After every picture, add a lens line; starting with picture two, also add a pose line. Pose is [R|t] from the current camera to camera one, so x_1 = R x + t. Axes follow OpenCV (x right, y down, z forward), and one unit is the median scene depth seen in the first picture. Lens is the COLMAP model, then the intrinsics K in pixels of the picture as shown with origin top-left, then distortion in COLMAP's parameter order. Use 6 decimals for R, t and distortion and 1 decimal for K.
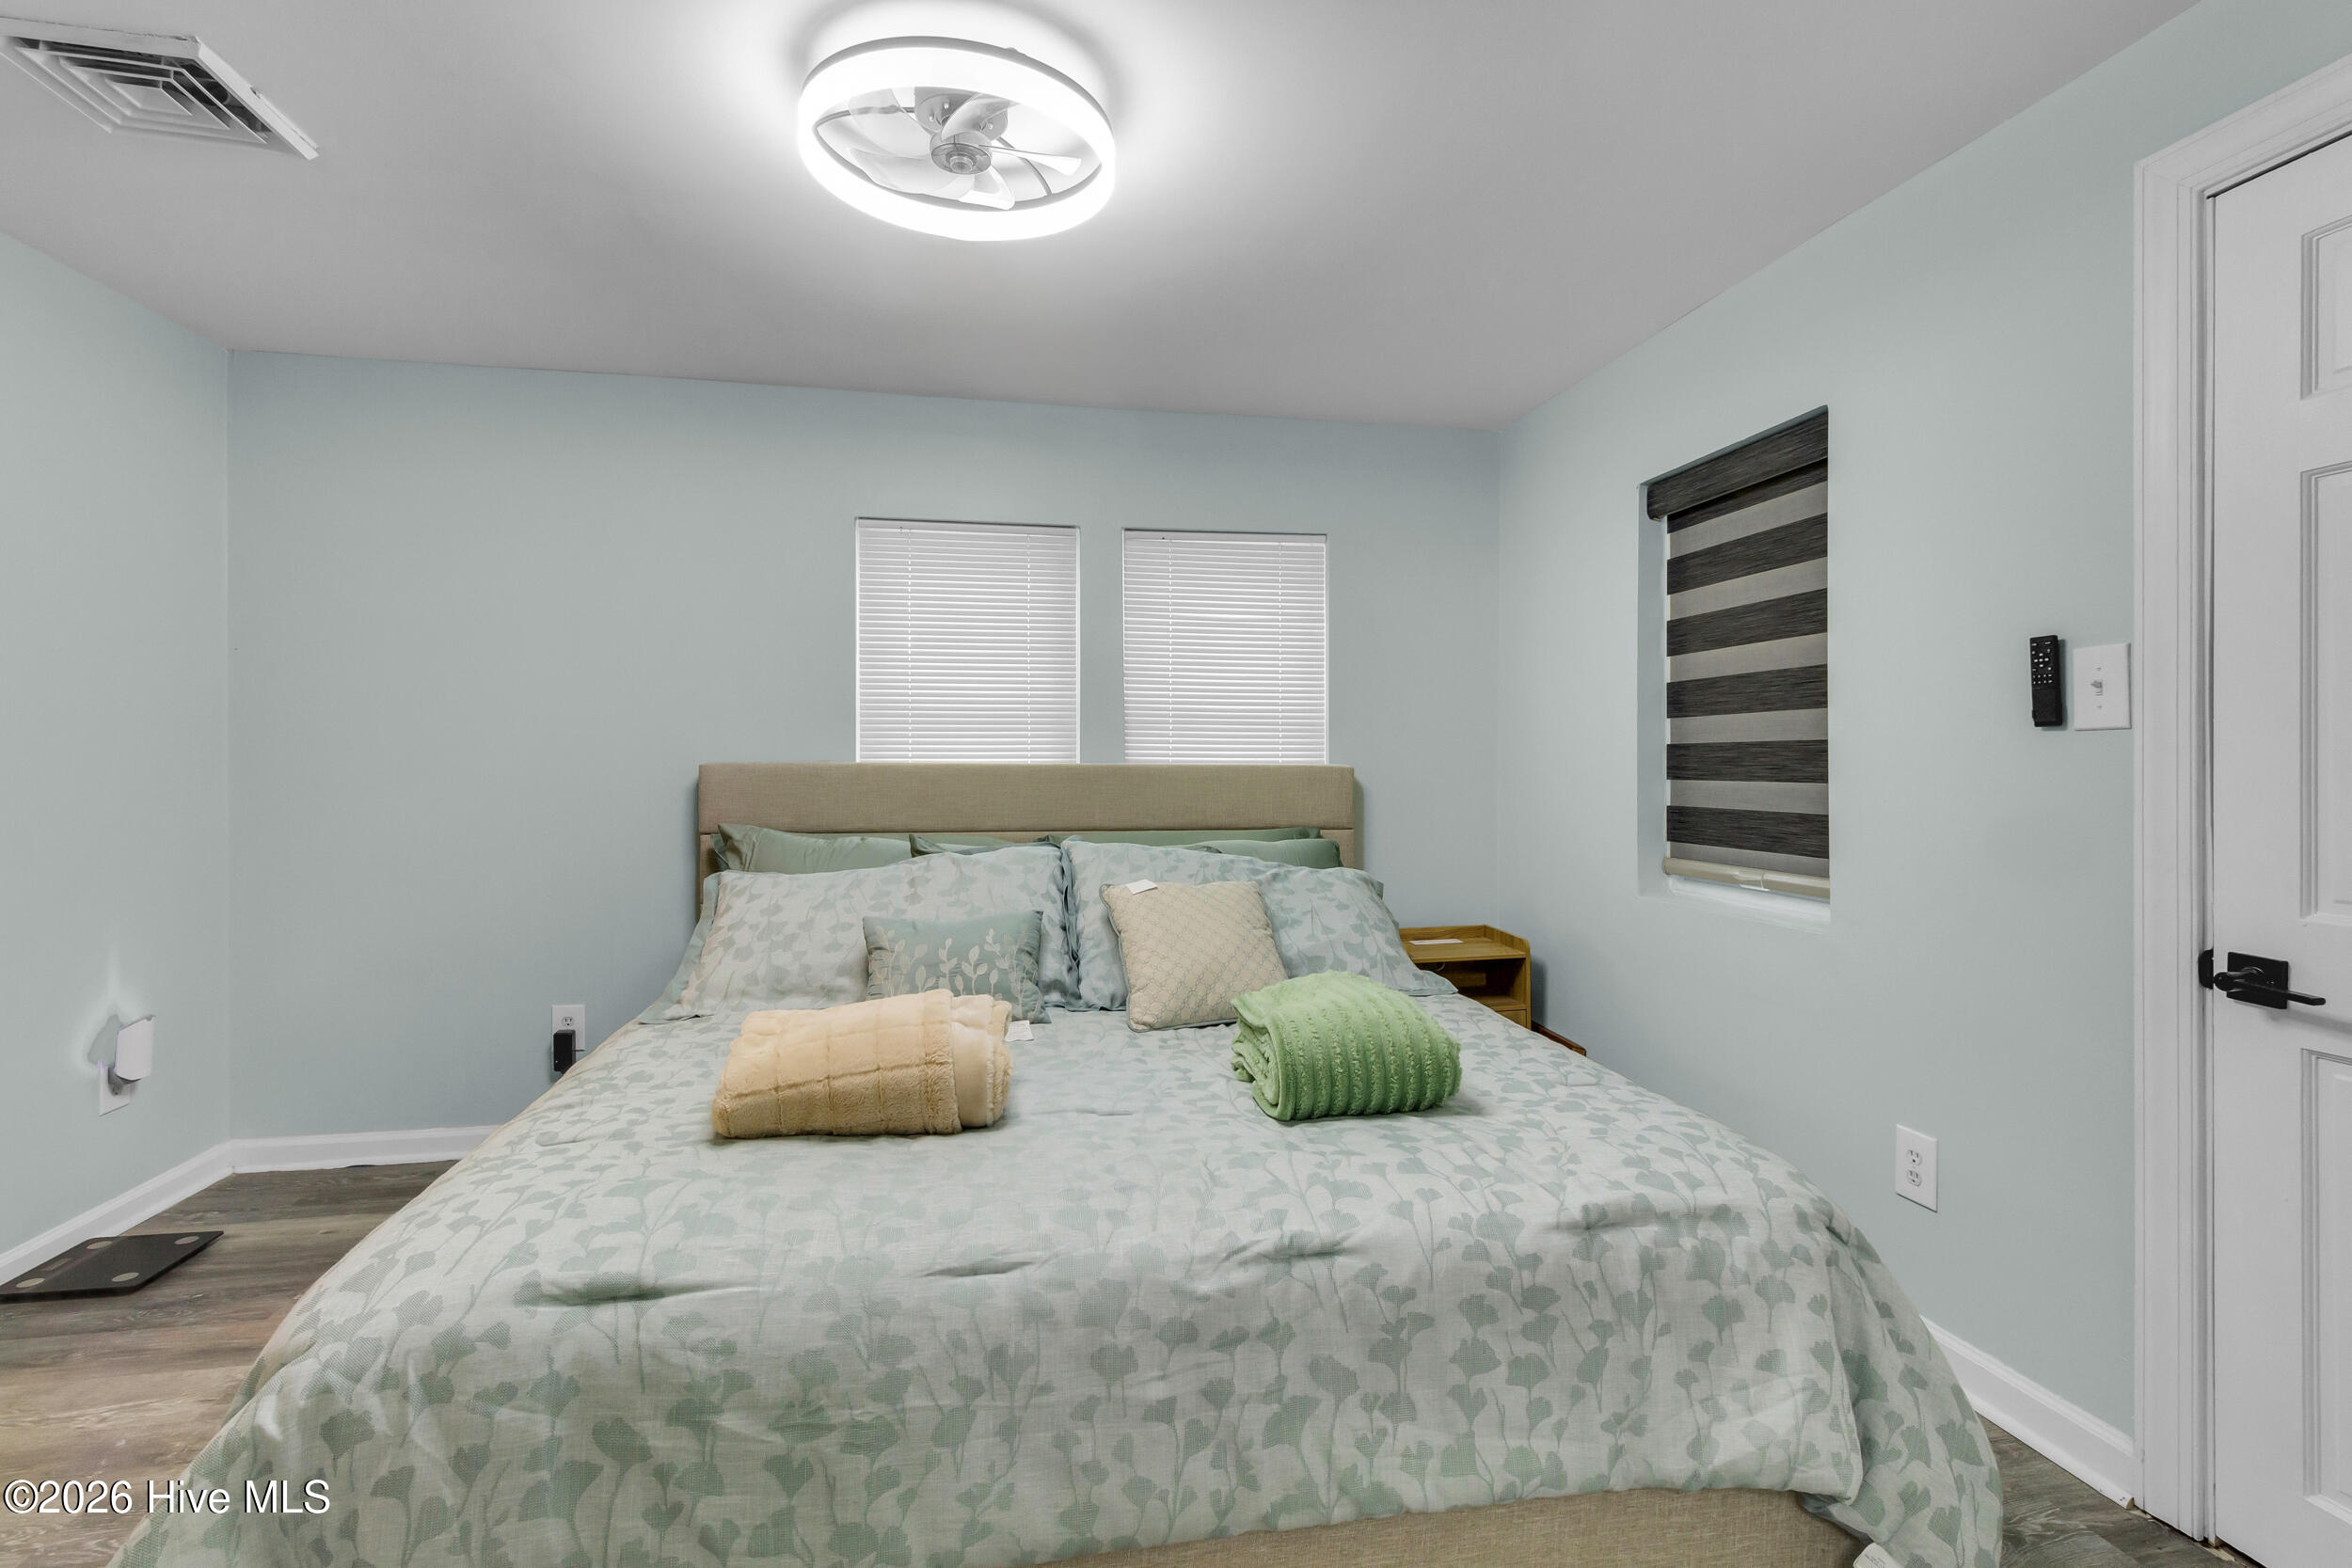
lens RADIAL K [[1094.3, 0, 1169.0], [0, 1094.3, 752.9], [0, 0, 1]] dist [0.000209, 0.000301]
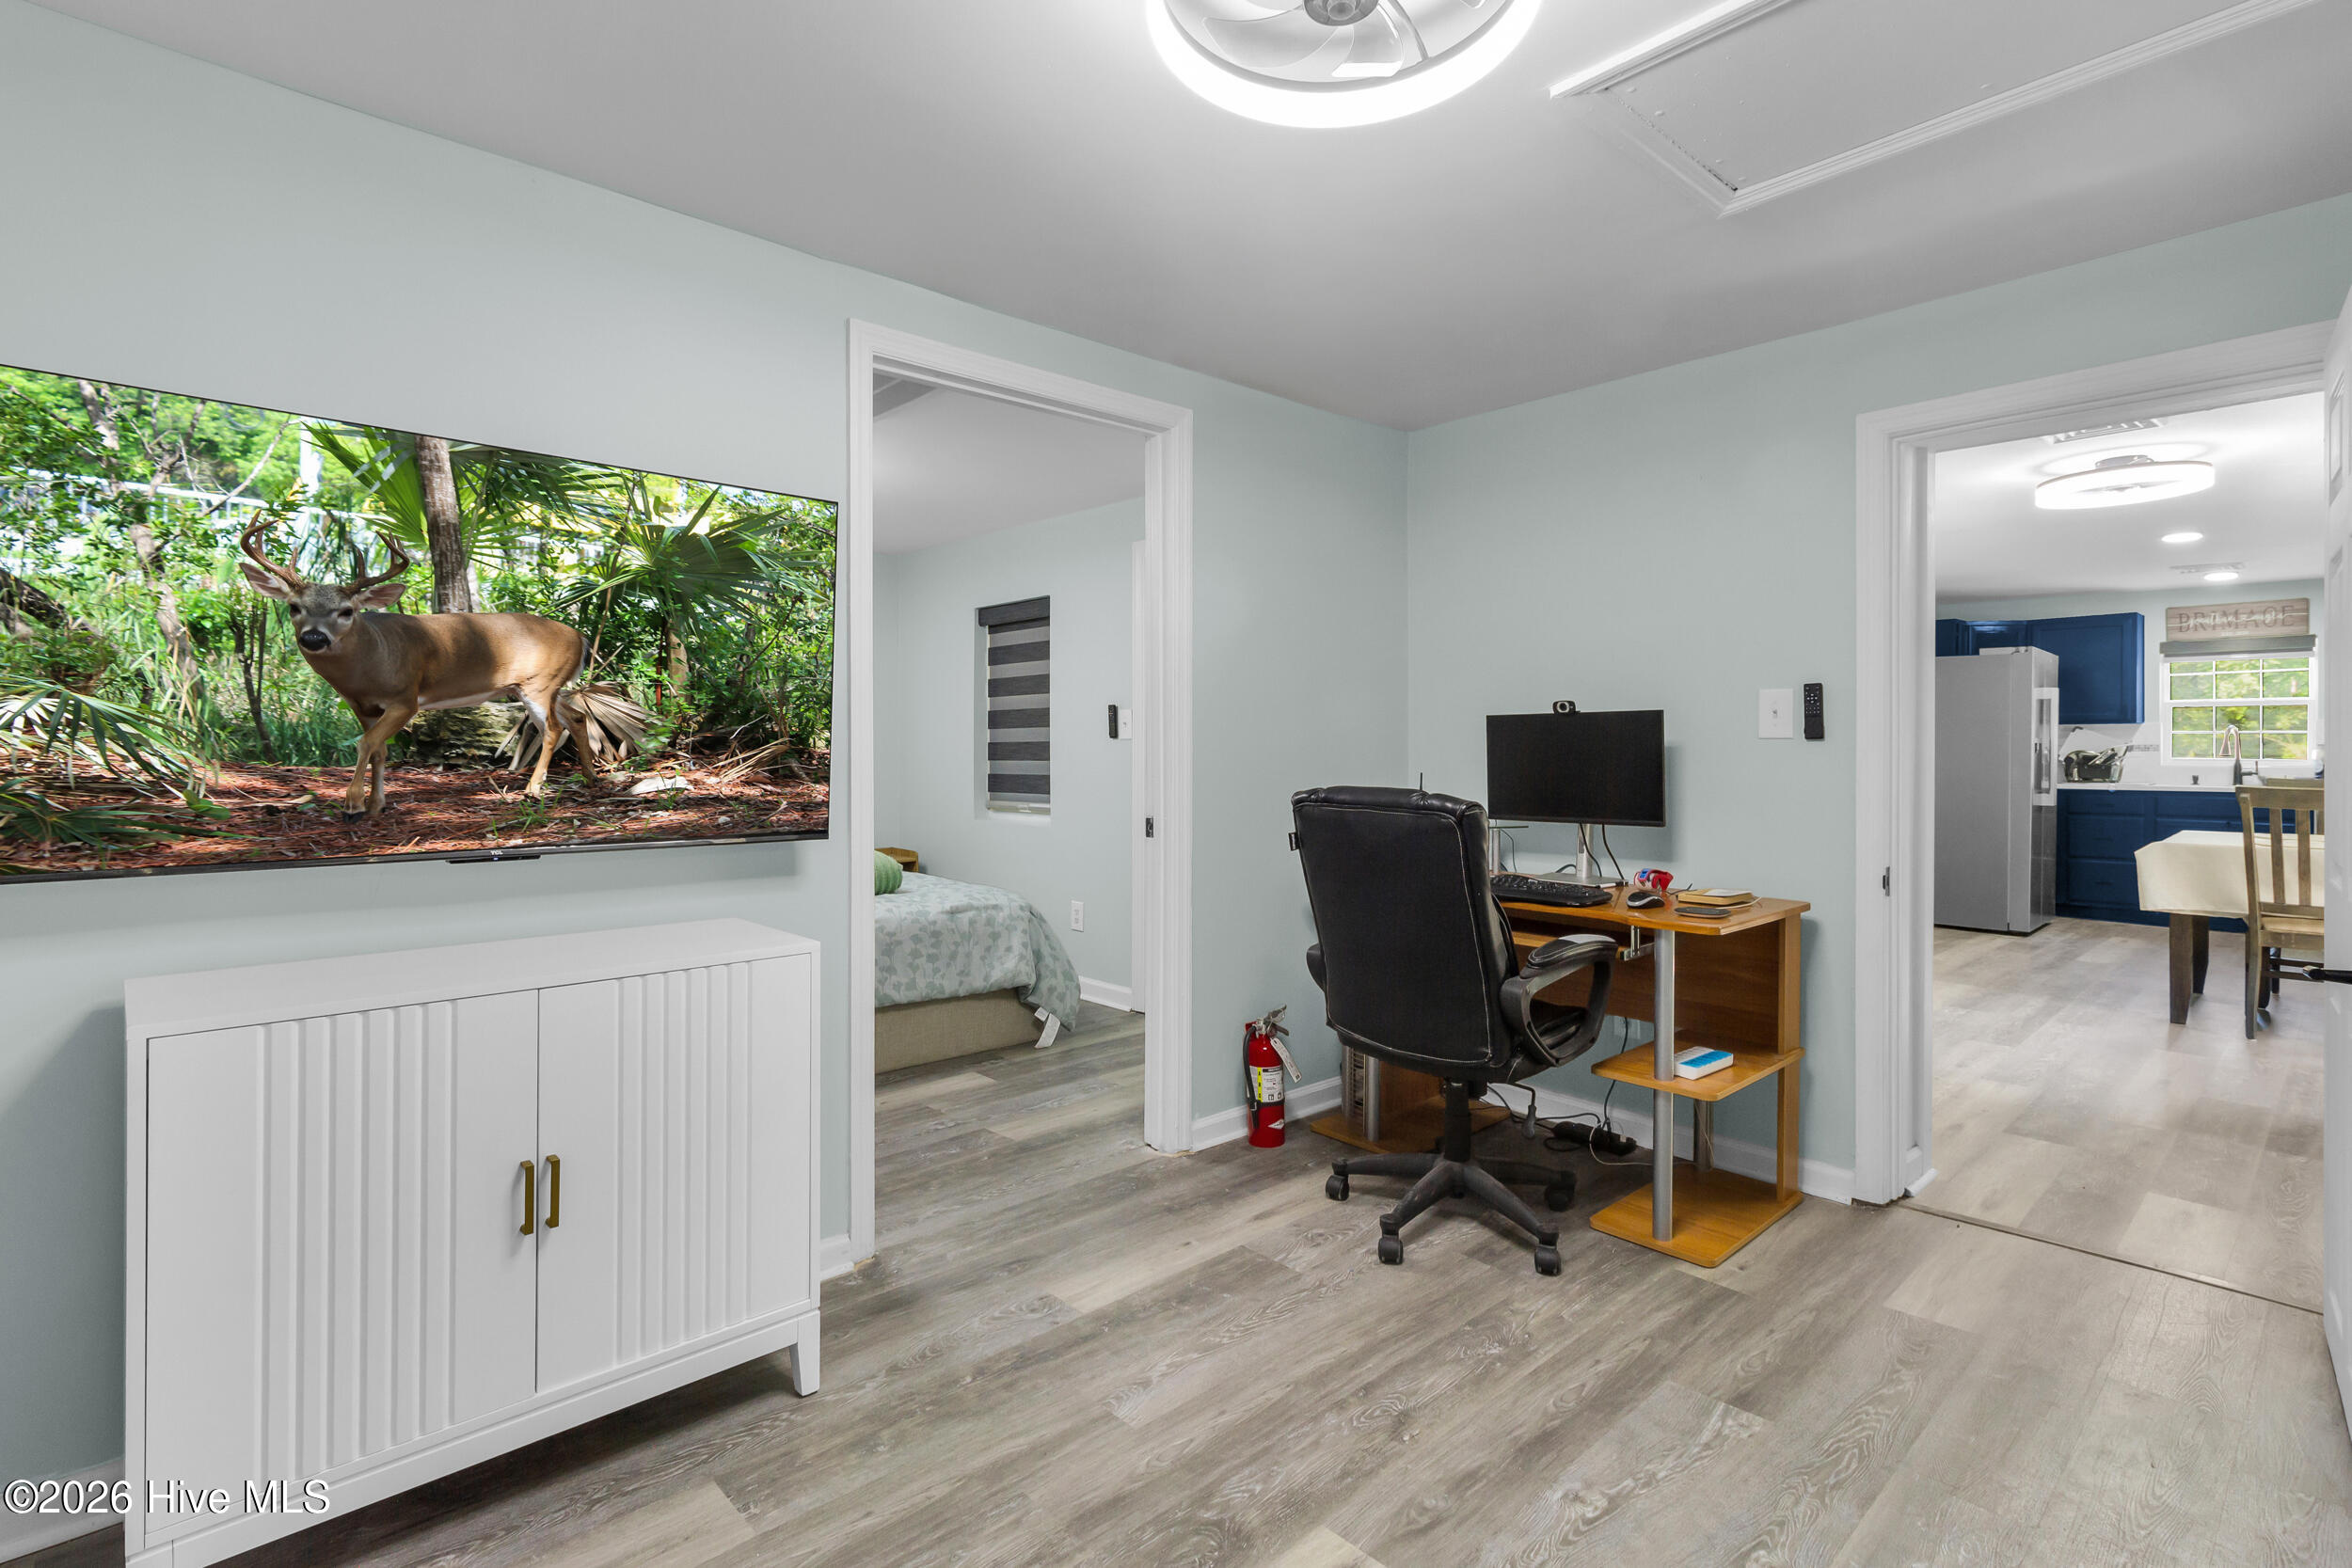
lens RADIAL K [[1116.5, 0, 1162.3], [0, 1116.5, 756.2], [0, 0, 1]] dist [0.000512, -0.000264]
pose [[0.847768, -0.003373, 0.530356, -0.696070], [-0.002822, 0.999937, 0.010869, -0.012180], [-0.530359, -0.010711, 0.847705, -1.758025]]
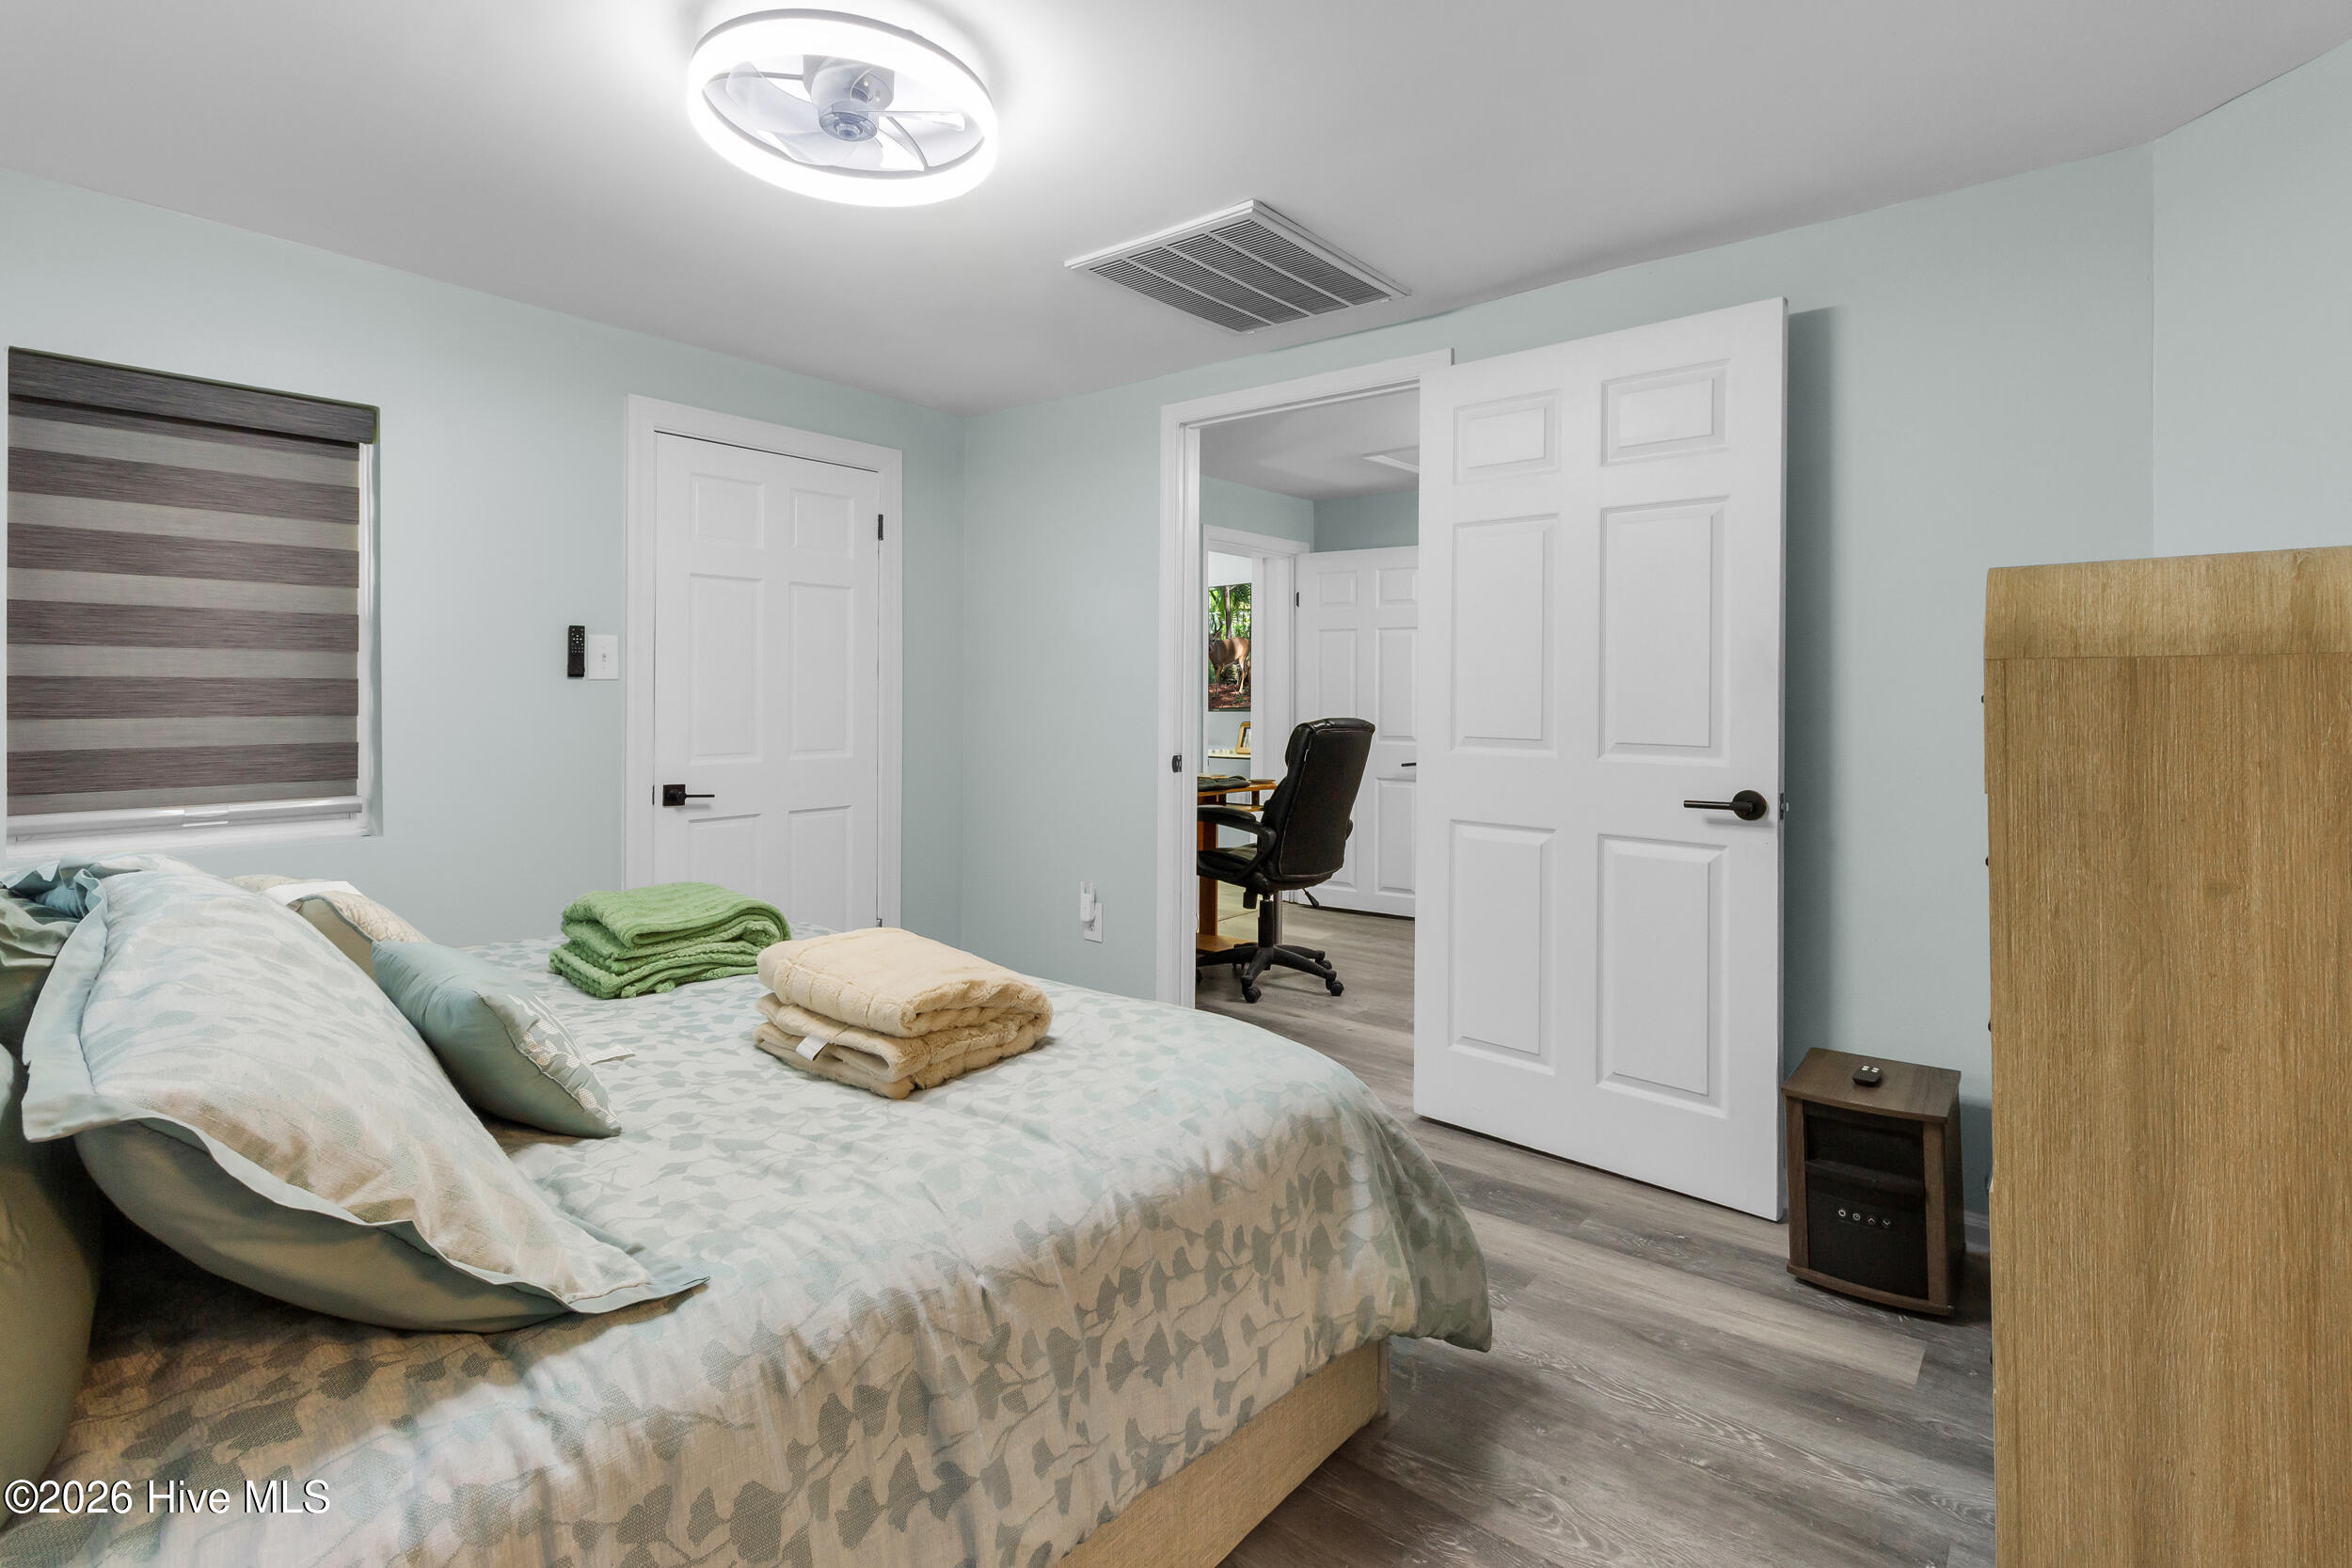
lens RADIAL K [[1125.4, 0, 1181.9], [0, 1125.4, 687.9], [0, 0, 1]] dist [0.004236, 0.000802]
pose [[-0.644391, 0.005282, 0.764678, -1.485048], [-0.003589, 0.999944, -0.009931, 0.012039], [-0.764687, -0.009144, -0.644336, 1.758911]]
